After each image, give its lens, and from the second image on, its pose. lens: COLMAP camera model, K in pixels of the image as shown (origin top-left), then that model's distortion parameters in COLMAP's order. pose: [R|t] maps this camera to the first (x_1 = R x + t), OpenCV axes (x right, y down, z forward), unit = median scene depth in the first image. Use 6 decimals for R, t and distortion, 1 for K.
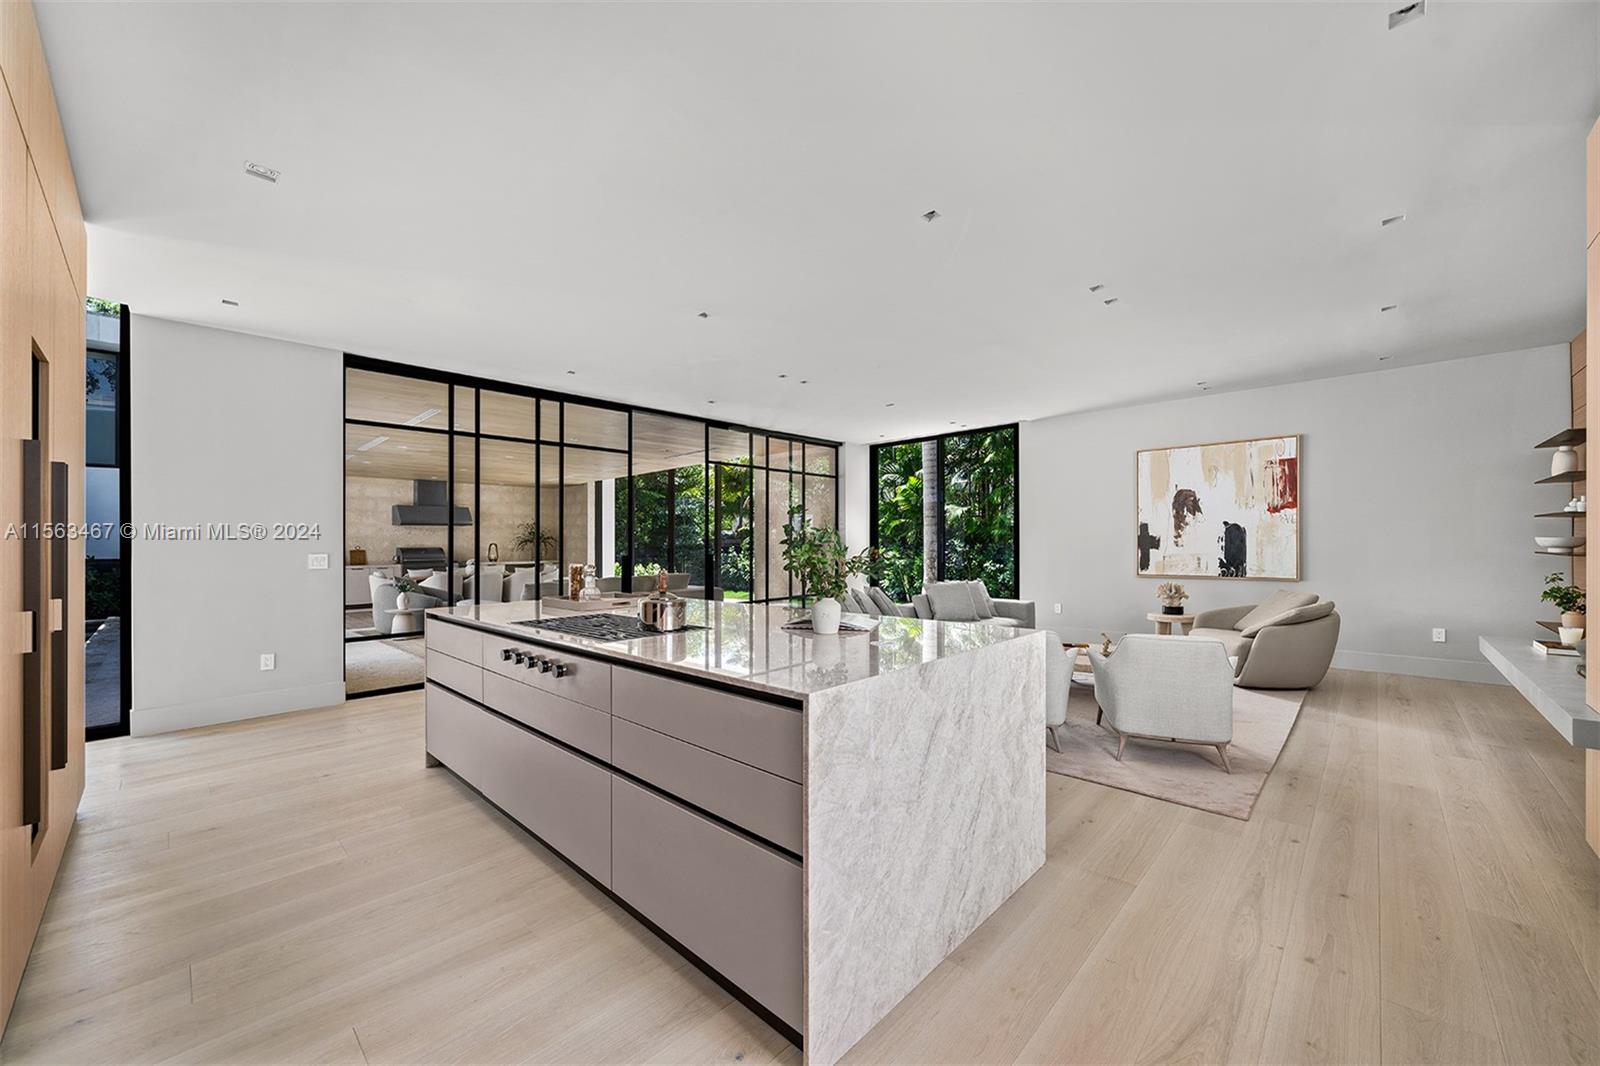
lens RADIAL K [[642.0, 0, 800.0], [0, 642.0, 533.0], [0, 0, 1]] dist [0.000123, 0.000066]
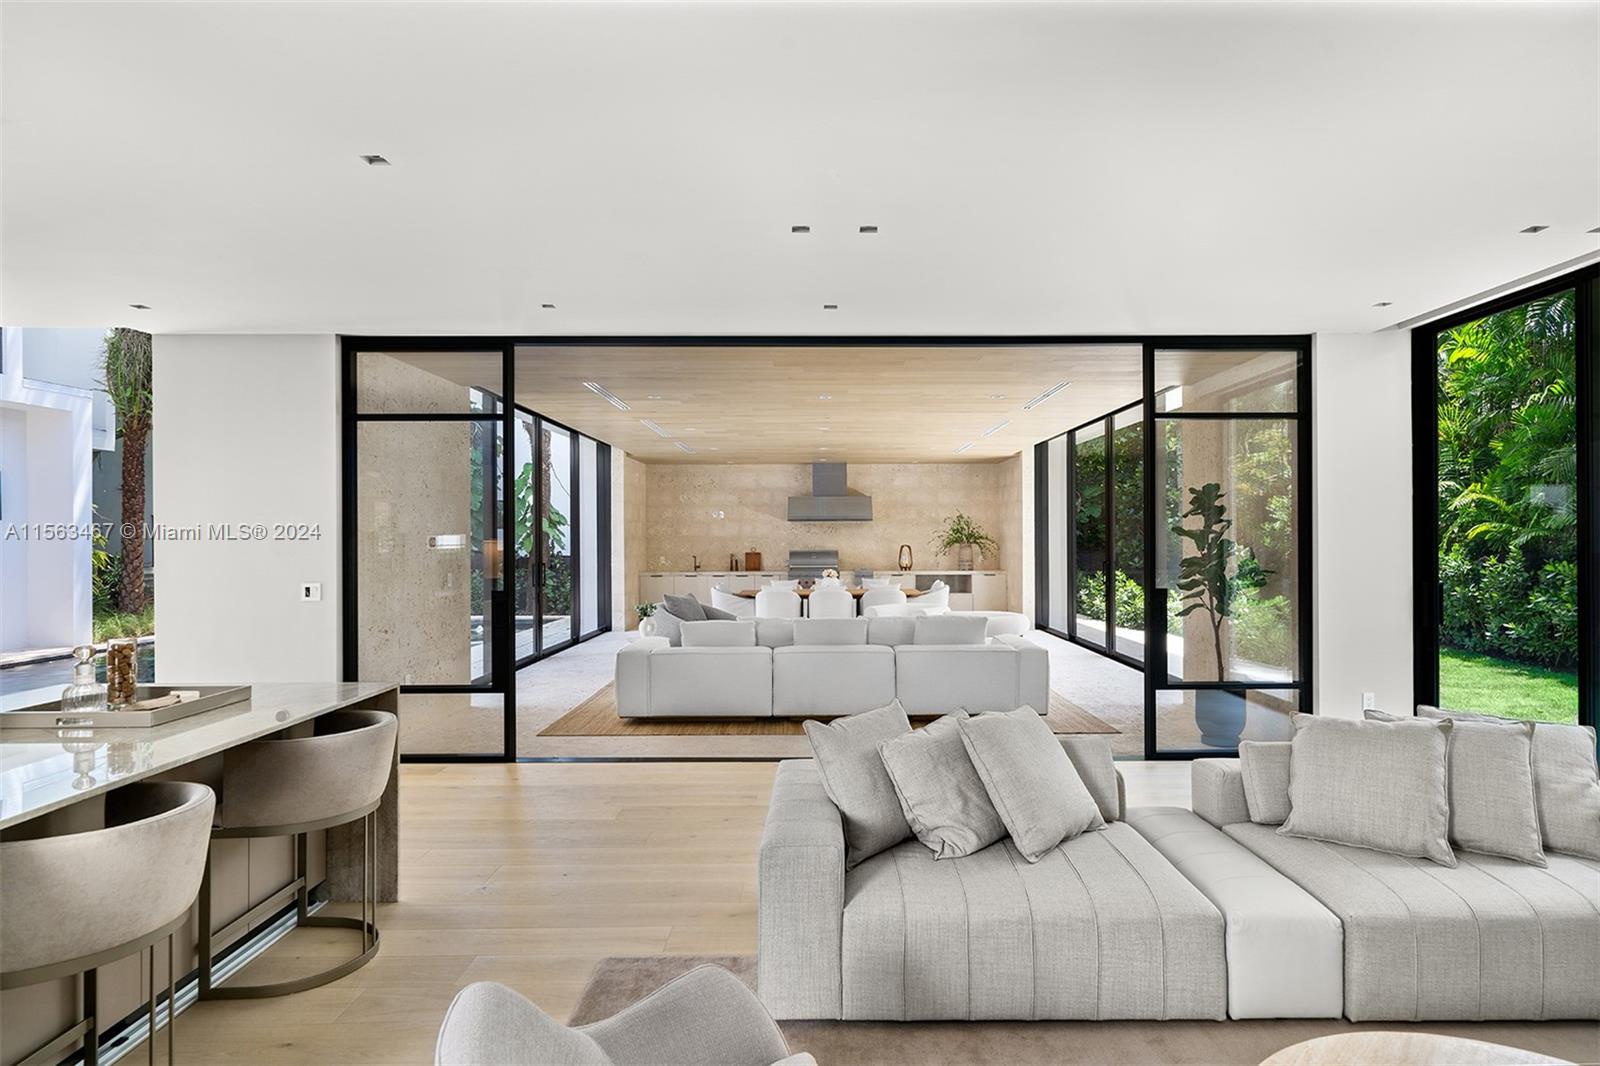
lens RADIAL K [[952.4, 0, 800.0], [0, 952.4, 533.0], [0, 0, 1]] dist [-0.000439, 0.000108]
pose [[0.704109, -0.004585, -0.710077, 0.250785], [0.006981, 0.999976, 0.000465, 0.002203], [0.710057, -0.005285, 0.704124, 0.198134]]
